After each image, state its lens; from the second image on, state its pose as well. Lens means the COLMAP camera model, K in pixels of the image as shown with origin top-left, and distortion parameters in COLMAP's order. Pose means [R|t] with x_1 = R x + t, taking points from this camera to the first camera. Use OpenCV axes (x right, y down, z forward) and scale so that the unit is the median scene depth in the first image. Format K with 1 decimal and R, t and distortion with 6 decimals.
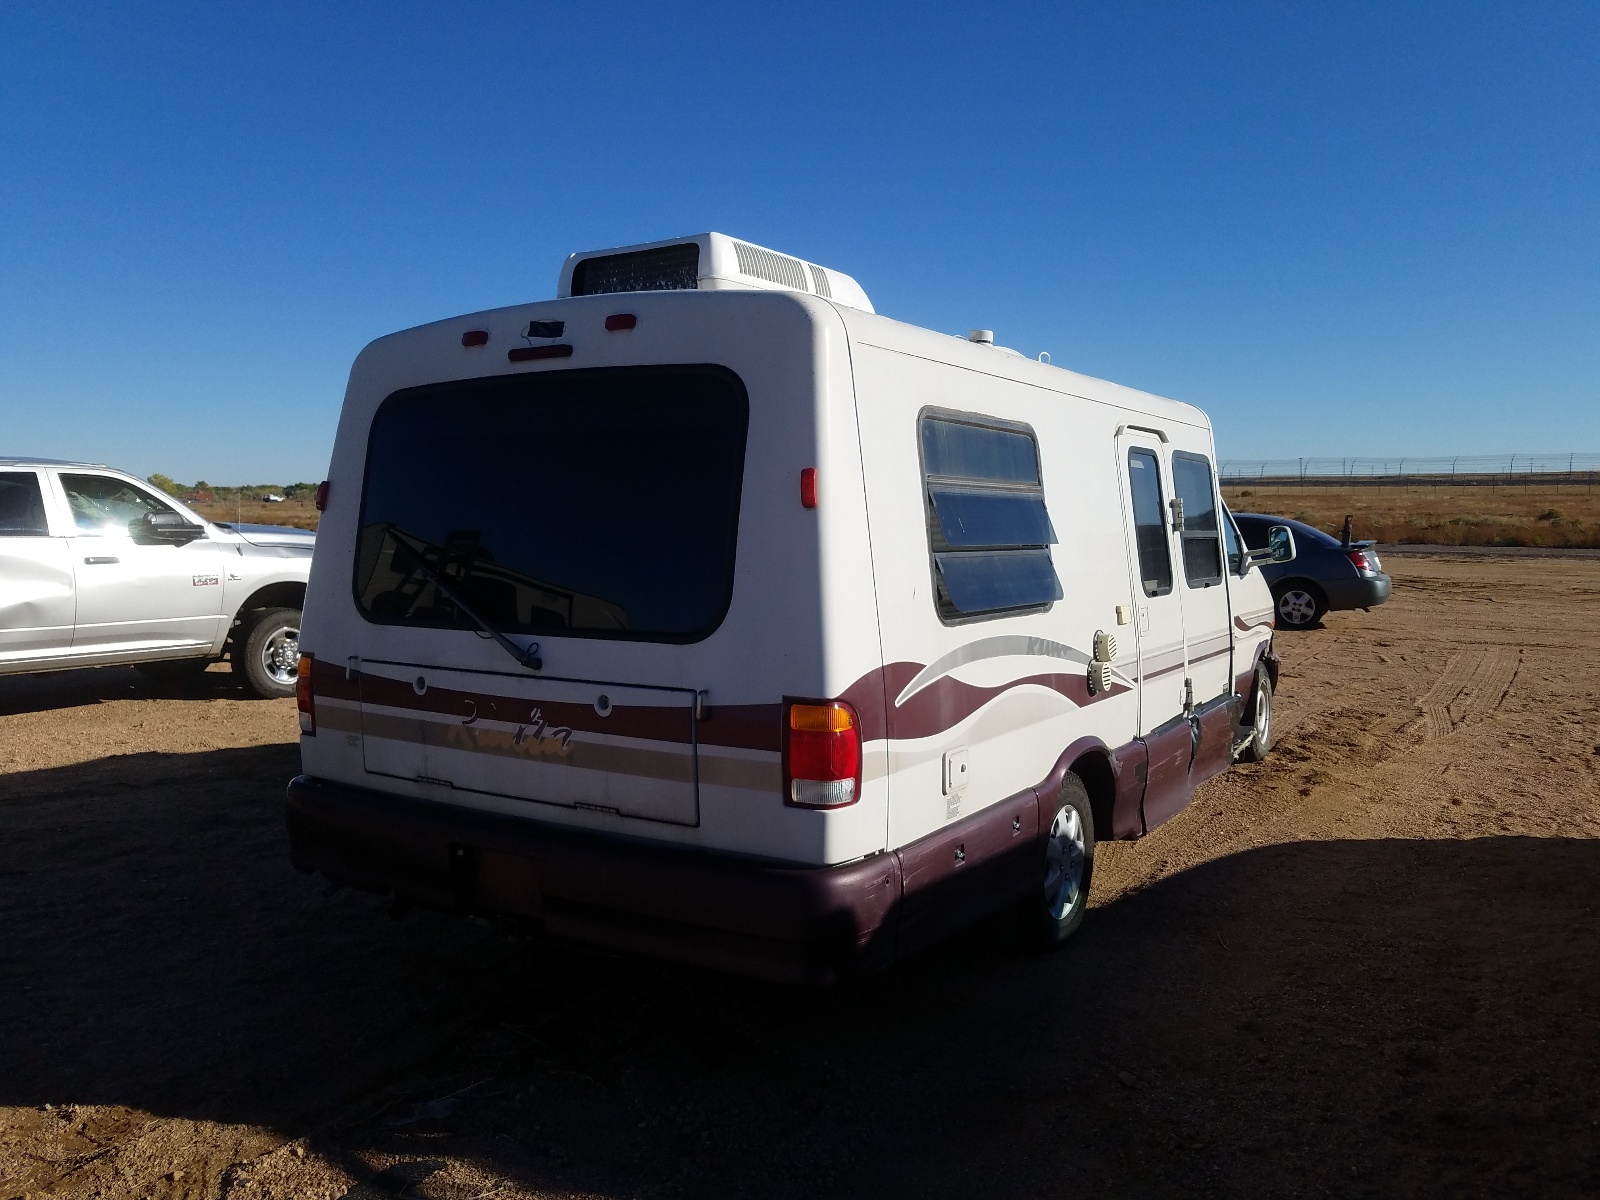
lens RADIAL K [[1250.1, 0, 822.1], [0, 1250.1, 598.9], [0, 0, 1]] dist [-0.003138, -0.000766]
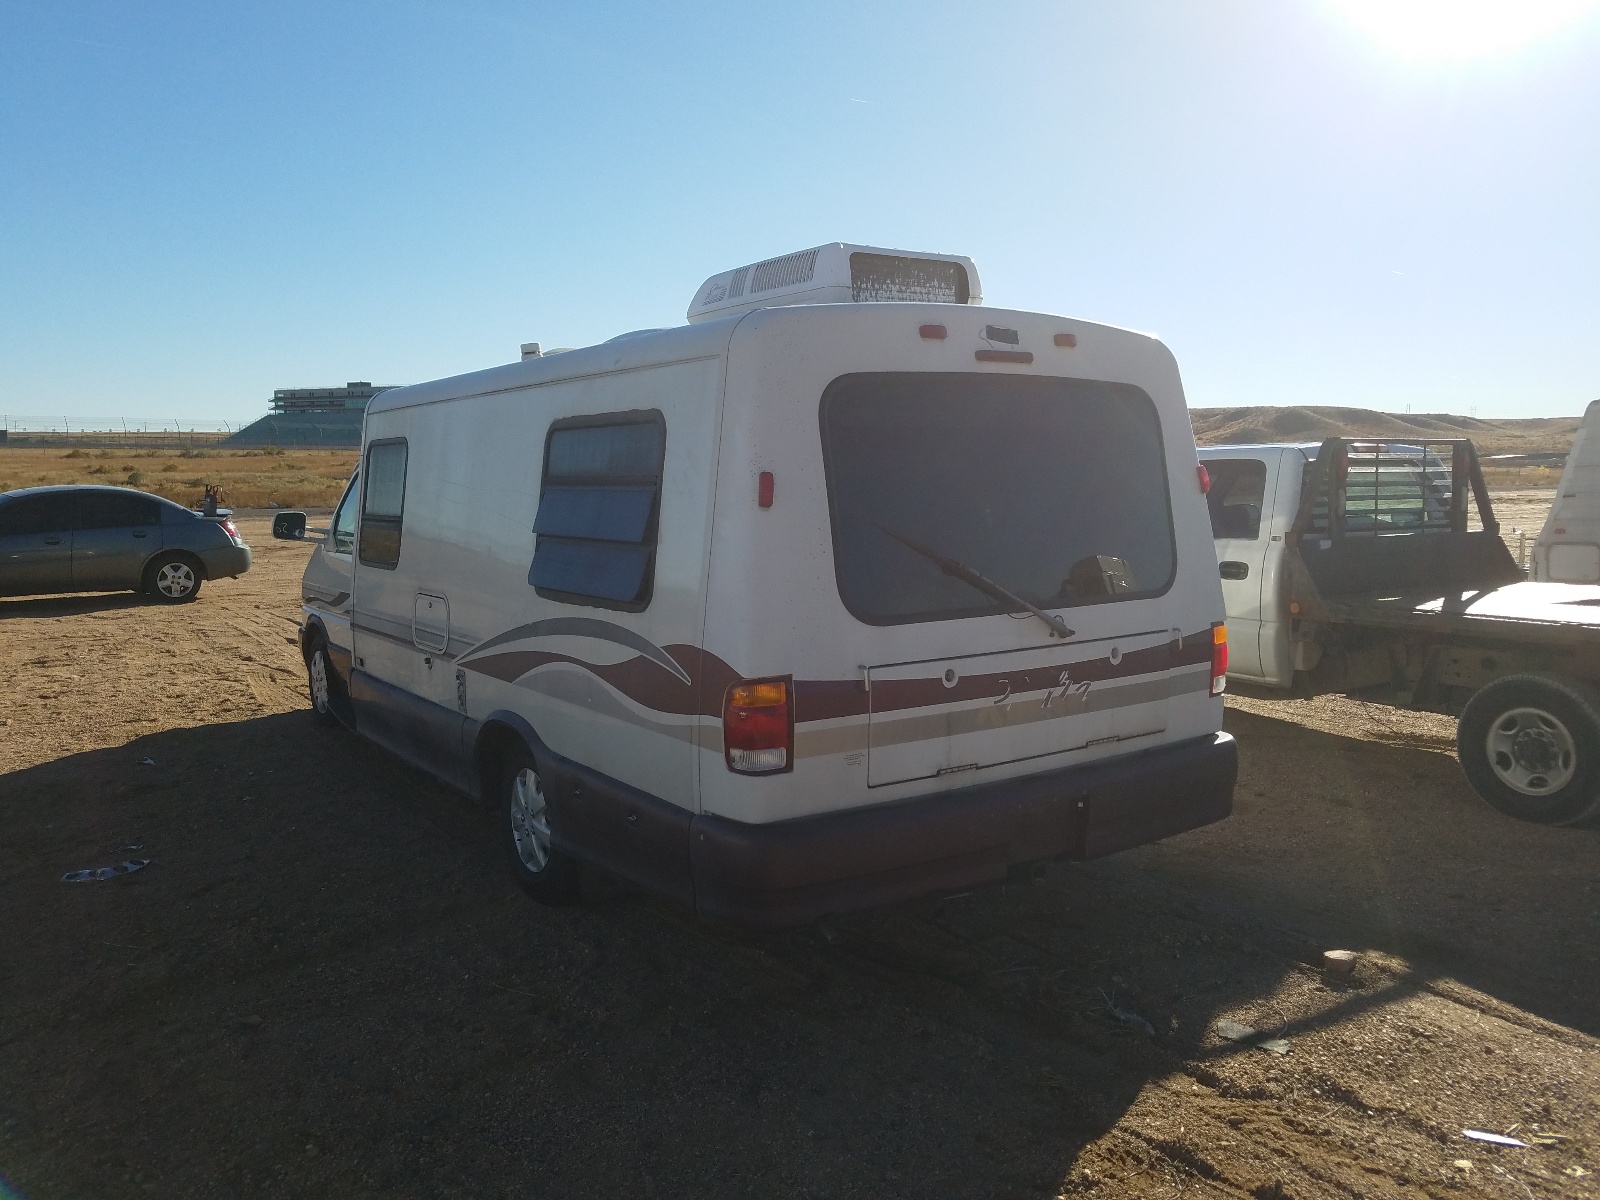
lens RADIAL K [[1250.1, 0, 822.1], [0, 1250.1, 598.9], [0, 0, 1]] dist [-0.003138, -0.000766]
pose [[0.381953, -0.099069, 0.918857, -1.316788], [0.069850, 0.994489, 0.078188, -0.081773], [-0.921538, 0.034318, 0.386767, 0.728078]]
